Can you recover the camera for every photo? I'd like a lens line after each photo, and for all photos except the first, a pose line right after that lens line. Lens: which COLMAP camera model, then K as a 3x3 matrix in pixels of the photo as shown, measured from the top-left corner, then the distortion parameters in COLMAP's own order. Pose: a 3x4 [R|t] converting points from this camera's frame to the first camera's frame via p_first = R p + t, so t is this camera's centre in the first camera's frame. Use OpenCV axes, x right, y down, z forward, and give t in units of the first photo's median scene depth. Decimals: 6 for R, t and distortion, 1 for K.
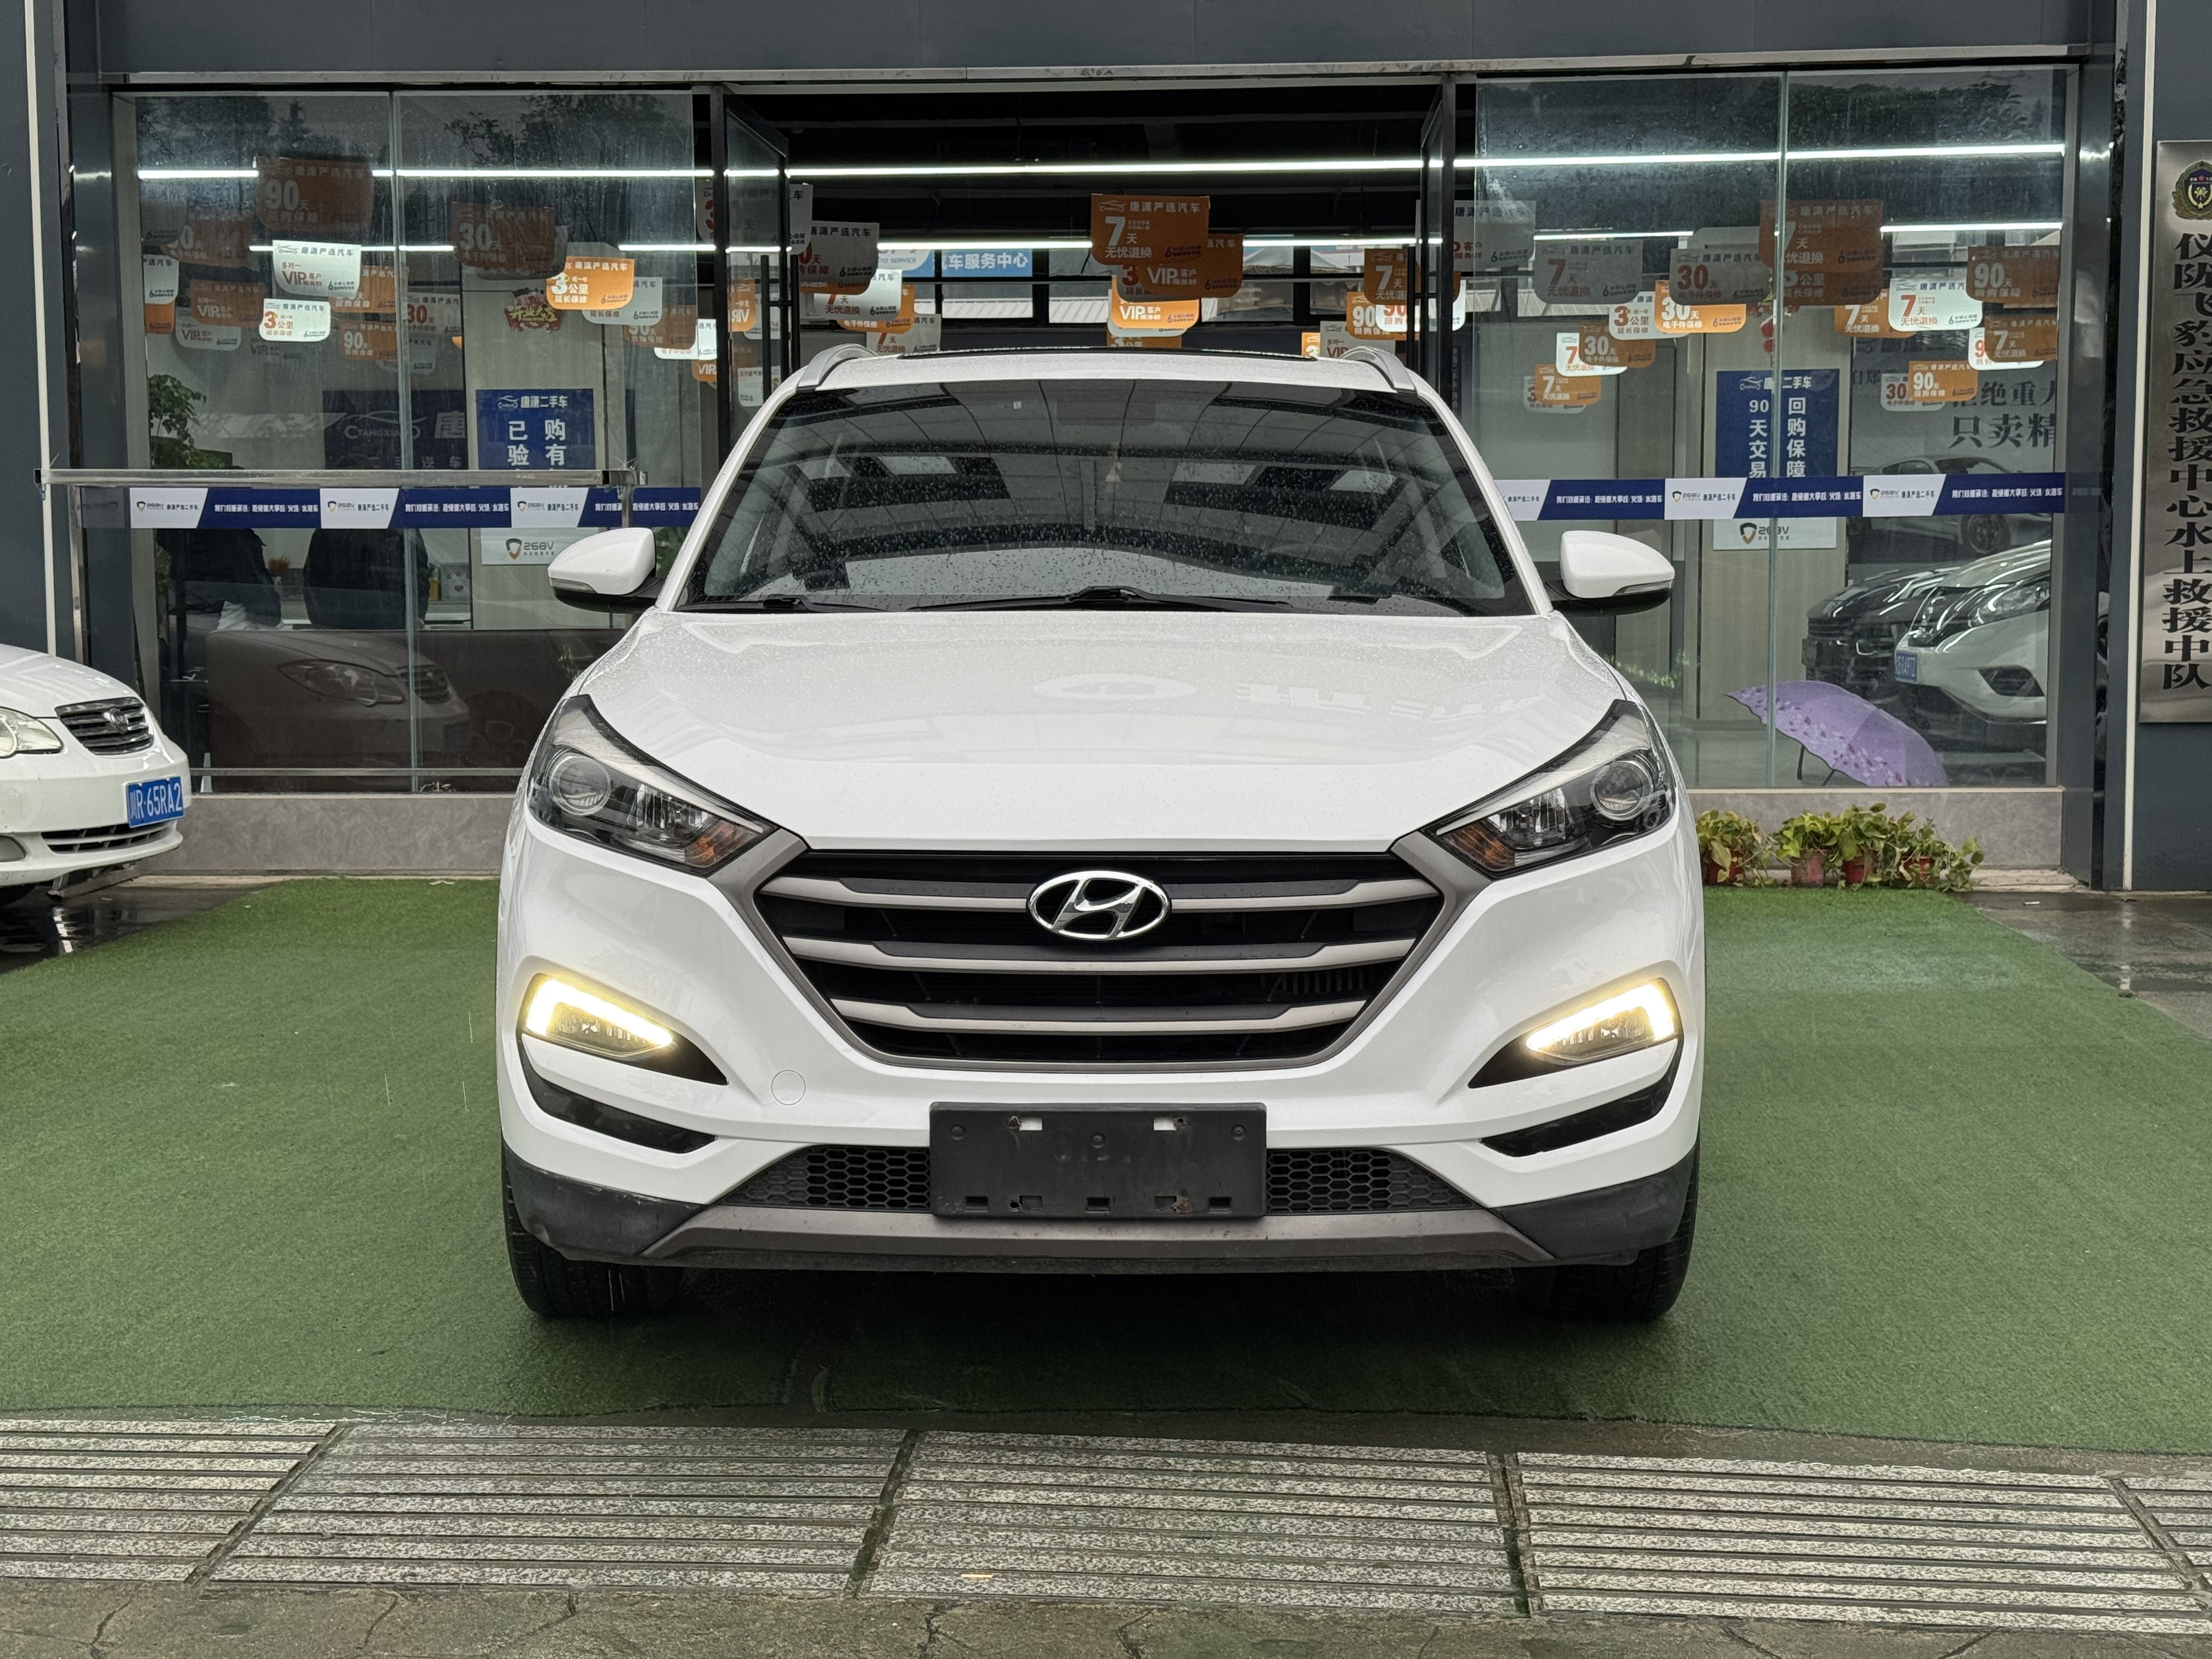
lens RADIAL K [[3124.3, 0, 1110.9], [0, 3124.3, 844.8], [0, 0, 1]] dist [0.123508, 0.000000]
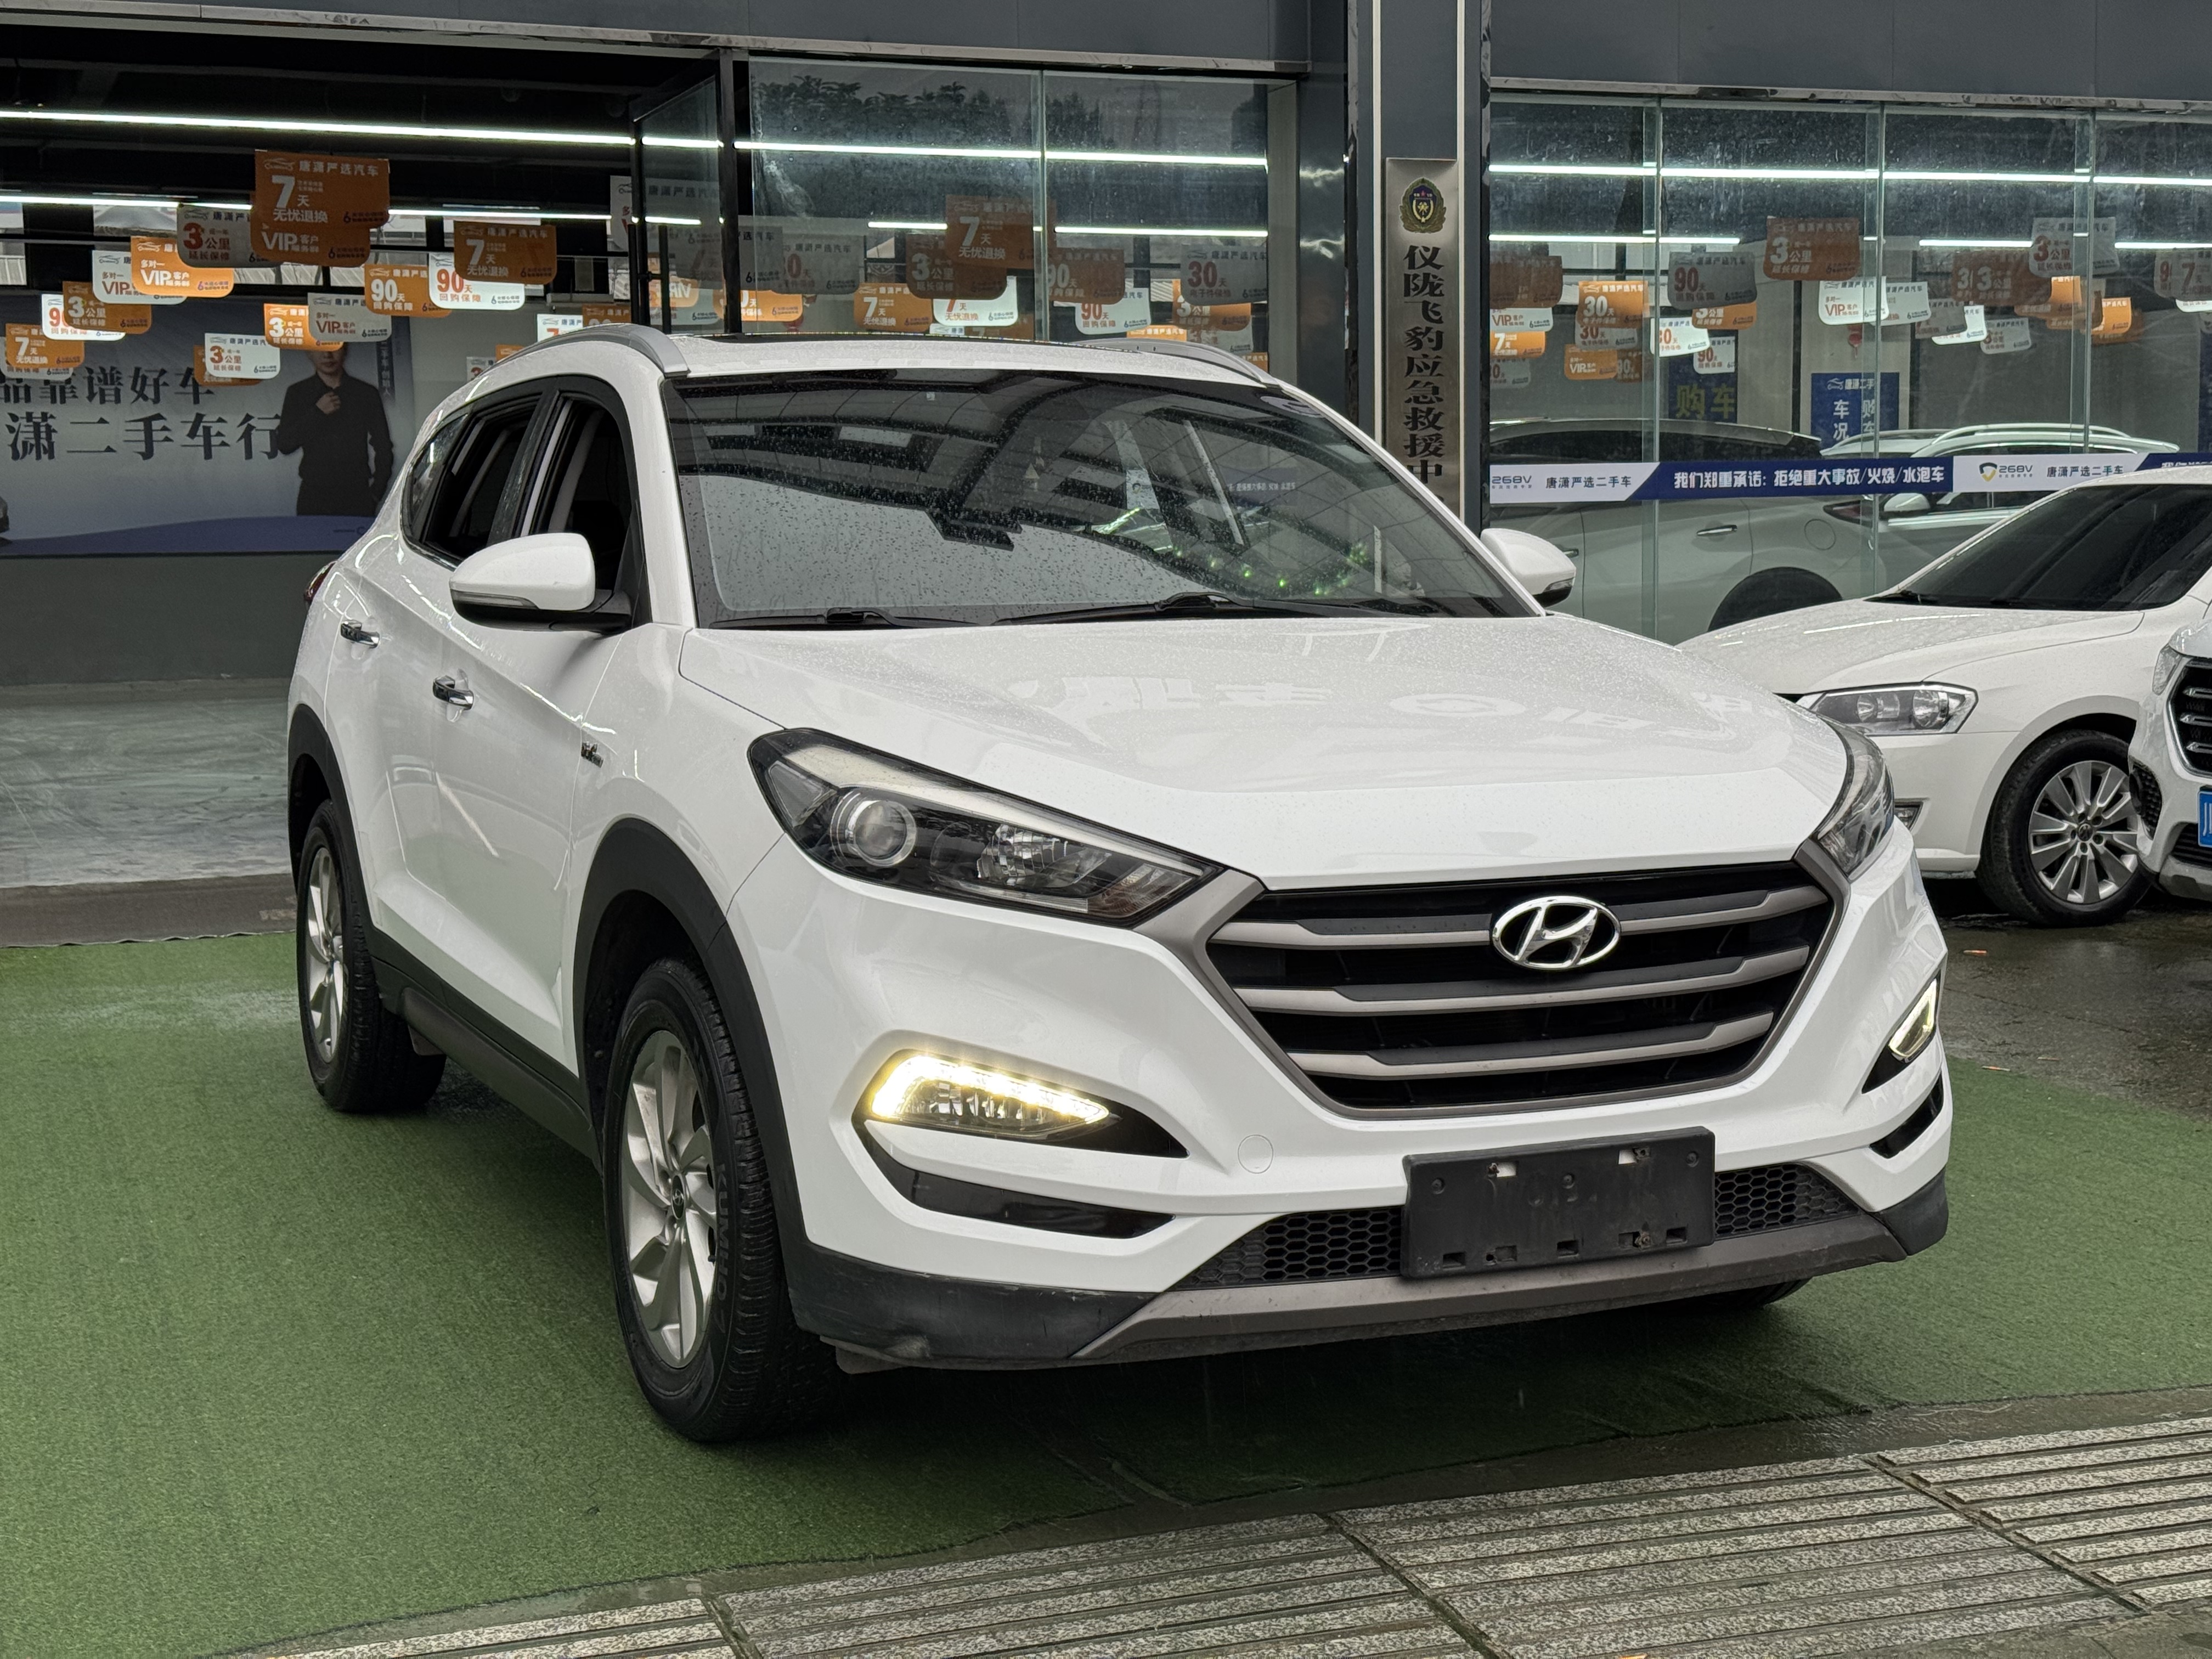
lens RADIAL K [[3124.3, 0, 1105.8], [0, 3124.3, 823.2], [0, 0, 1]] dist [0.123508, 0.000000]
pose [[0.905409, -0.048005, 0.421817, -0.516497], [0.048245, 0.998784, 0.010112, -0.029444], [-0.421790, 0.011195, 0.906624, 0.192298]]
